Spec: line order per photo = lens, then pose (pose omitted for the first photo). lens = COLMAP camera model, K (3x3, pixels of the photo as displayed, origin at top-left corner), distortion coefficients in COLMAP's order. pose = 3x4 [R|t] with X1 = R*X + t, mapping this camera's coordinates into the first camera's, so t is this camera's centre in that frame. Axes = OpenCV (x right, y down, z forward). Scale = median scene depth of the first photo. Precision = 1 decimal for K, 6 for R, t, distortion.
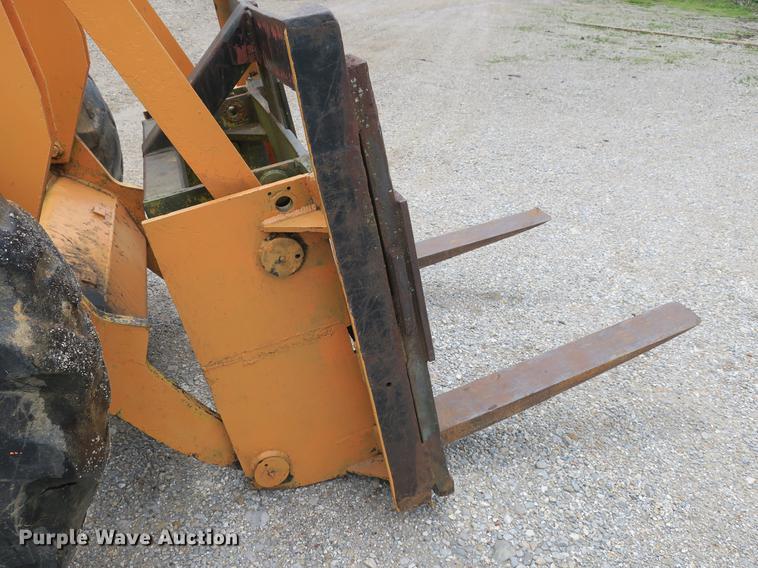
lens RADIAL K [[661.5, 0, 379.0], [0, 661.5, 284.0], [0, 0, 1]] dist [-0.004289, 0.005798]
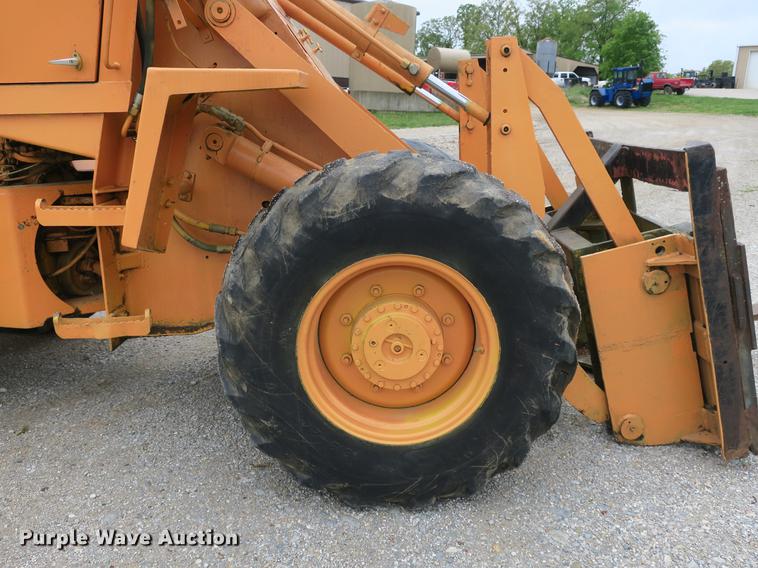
lens RADIAL K [[668.0, 0, 383.2], [0, 668.0, 287.8], [0, 0, 1]] dist [-0.000442, -0.008551]
pose [[0.951028, 0.028007, -0.307834, -0.285810], [-0.087071, 0.979832, -0.179854, 0.343609], [0.296588, 0.197850, 0.934286, -0.808707]]
